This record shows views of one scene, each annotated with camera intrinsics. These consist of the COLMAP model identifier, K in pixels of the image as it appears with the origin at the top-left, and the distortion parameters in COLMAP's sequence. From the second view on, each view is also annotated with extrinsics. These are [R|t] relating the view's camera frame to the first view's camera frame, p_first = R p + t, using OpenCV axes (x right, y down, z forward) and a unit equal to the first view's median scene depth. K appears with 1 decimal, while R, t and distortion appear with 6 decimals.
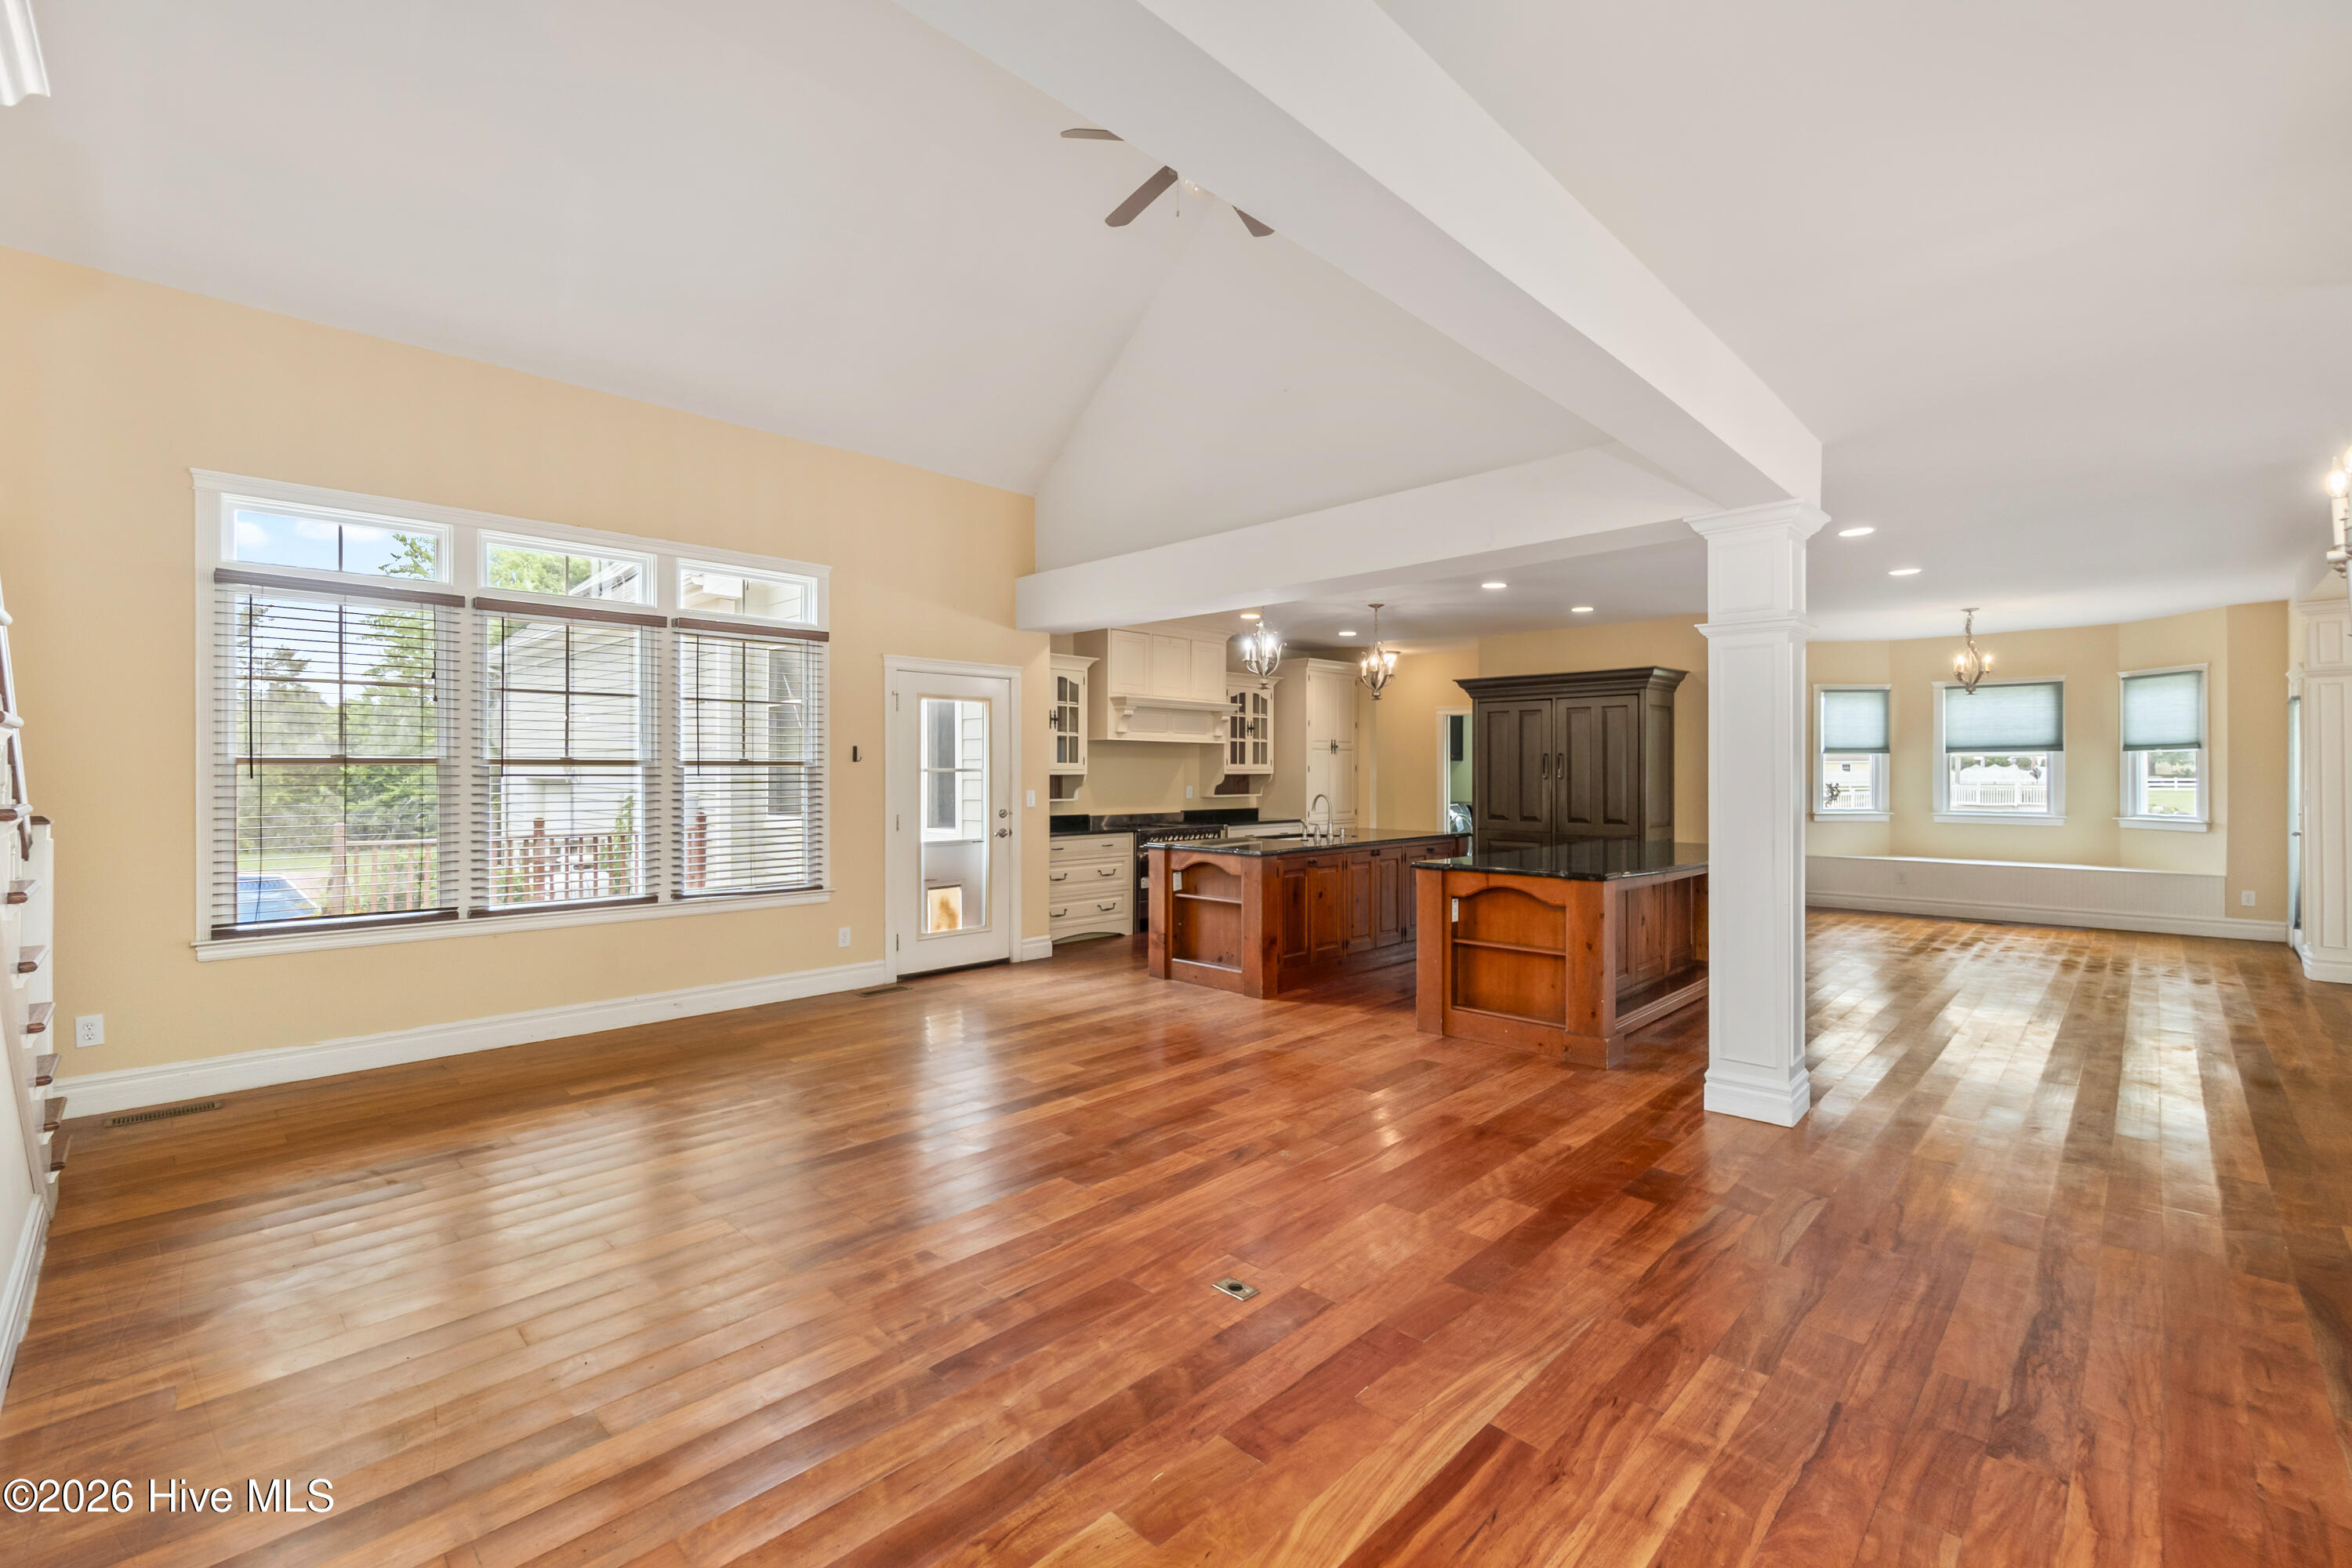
lens RADIAL K [[1011.0, 0, 1175.0], [0, 1011.0, 775.8], [0, 0, 1]] dist [-0.014498, -0.000142]
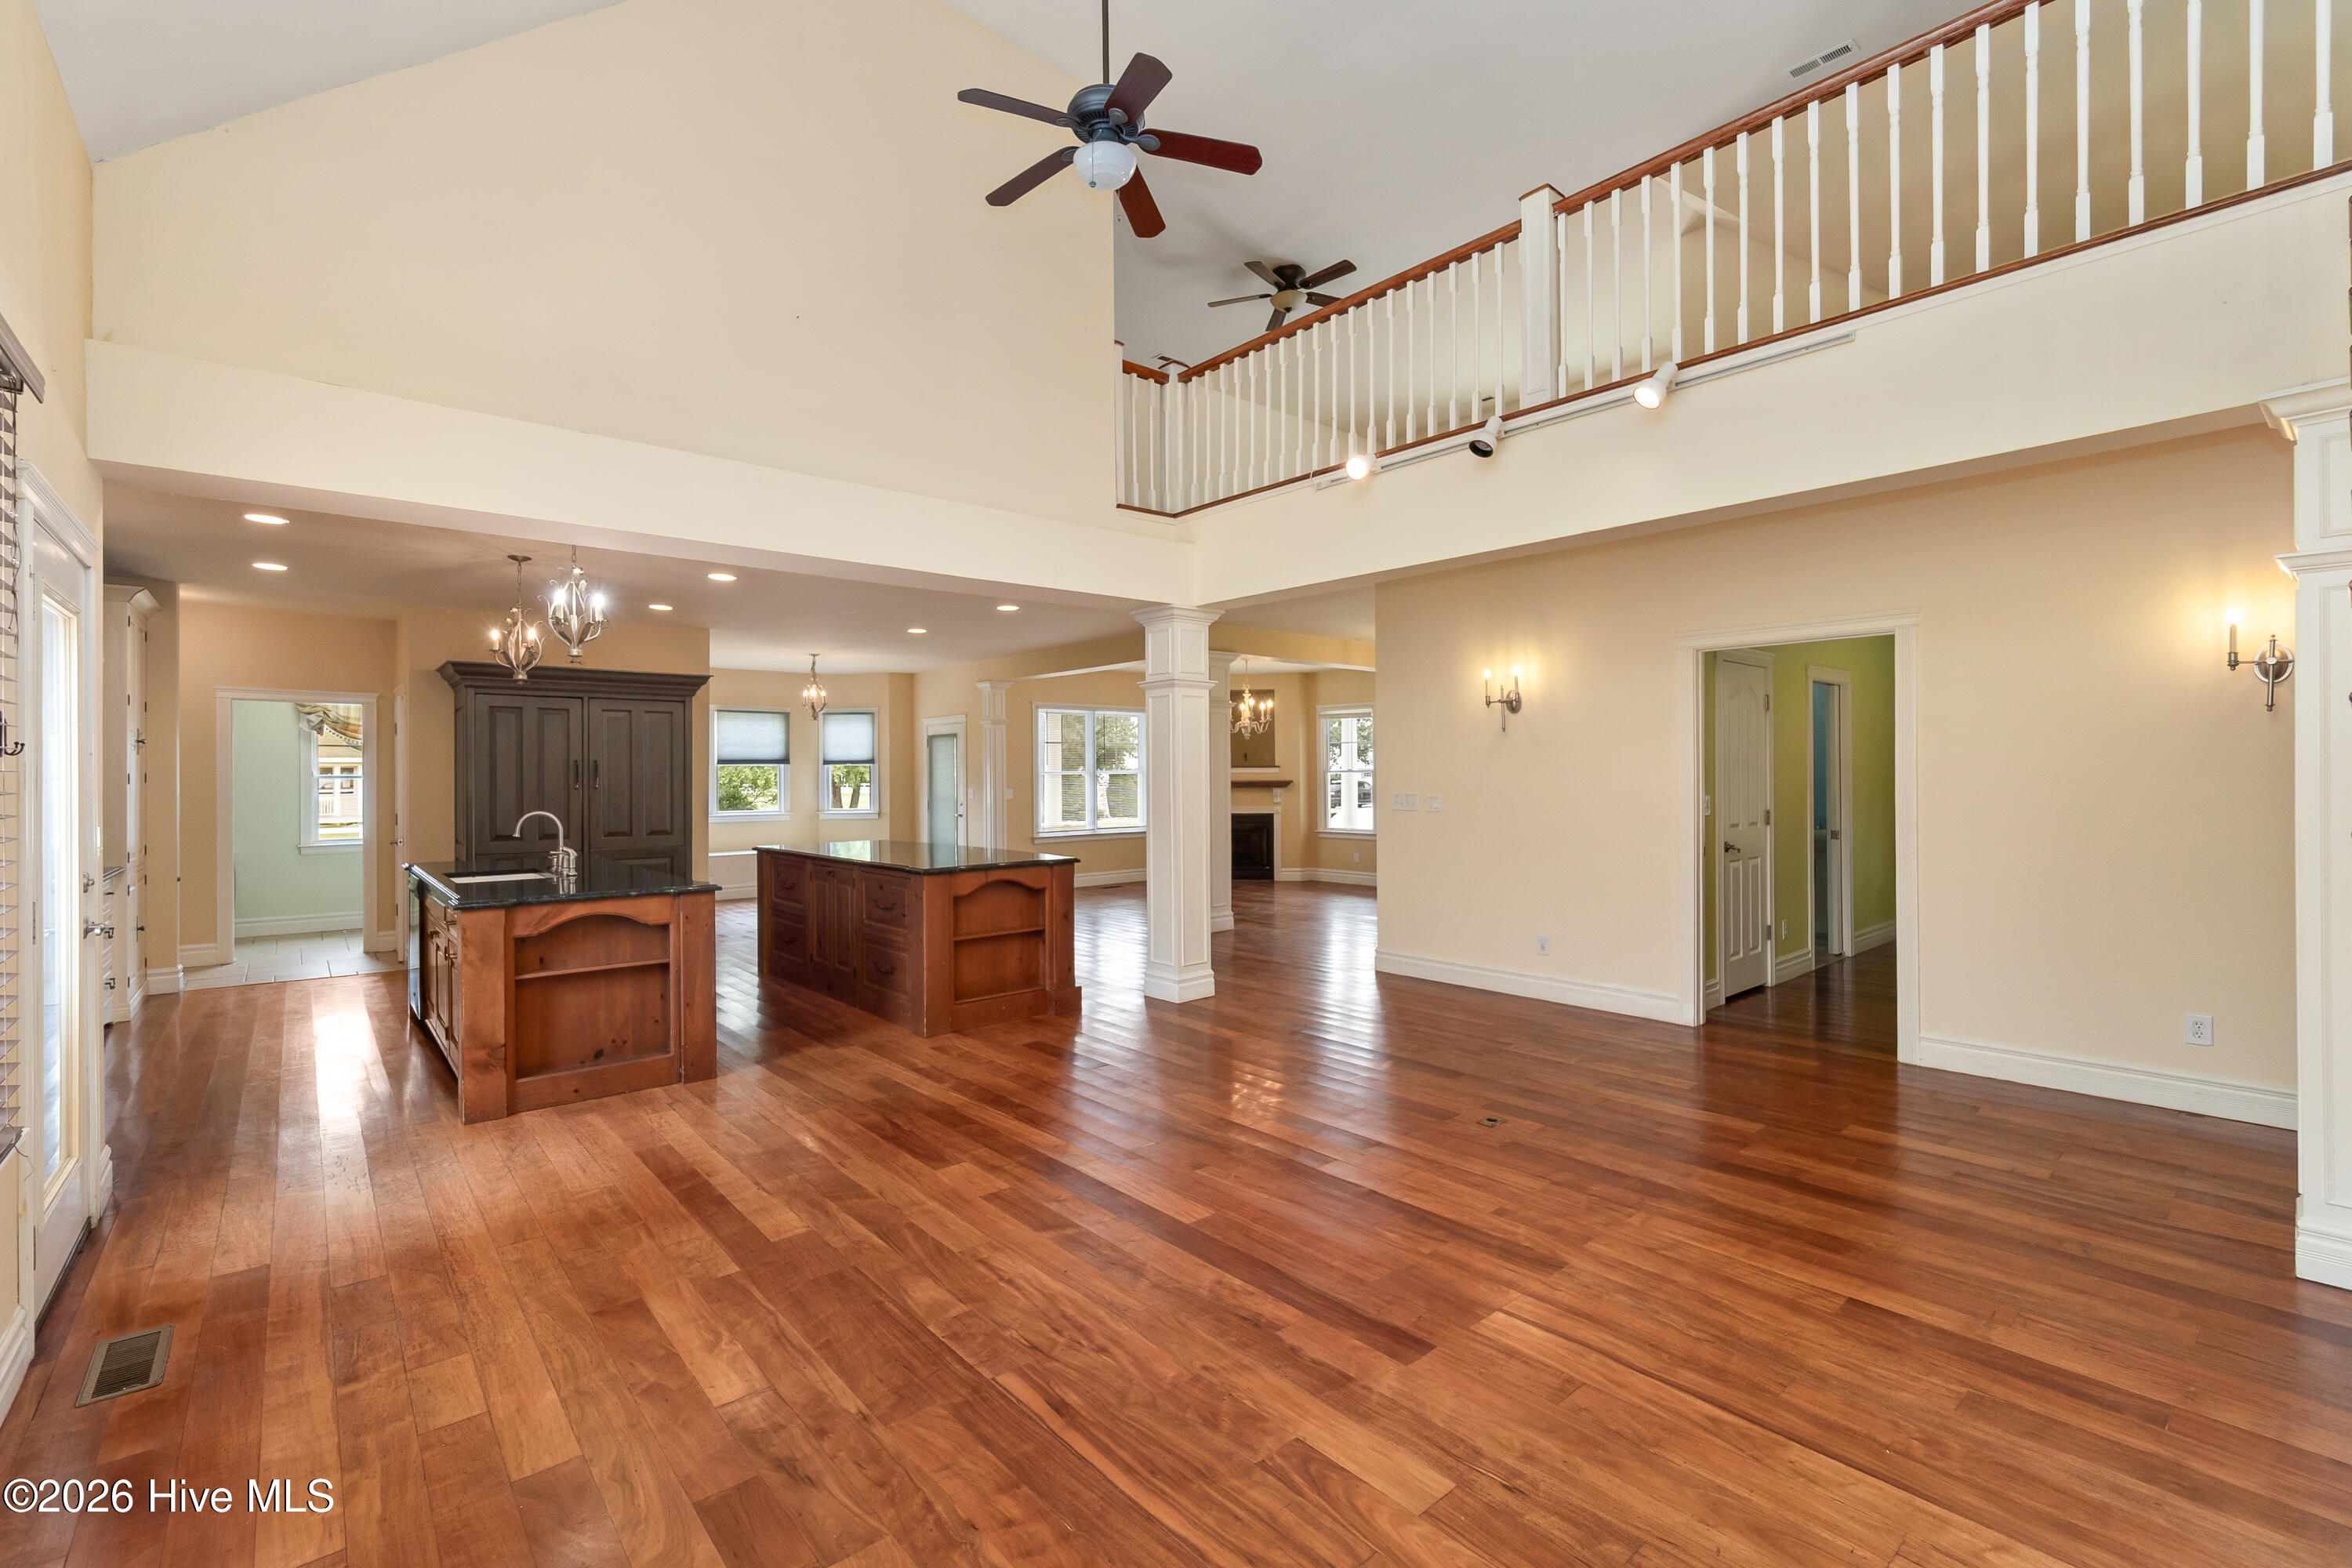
lens RADIAL K [[1011.0, 0, 1175.8], [0, 1011.0, 778.2], [0, 0, 1]] dist [-0.014498, -0.000142]
pose [[0.076943, -0.000577, 0.997035, -0.473986], [0.009684, 0.999953, -0.000168, -0.001165], [-0.996988, 0.009668, 0.076945, 0.434746]]
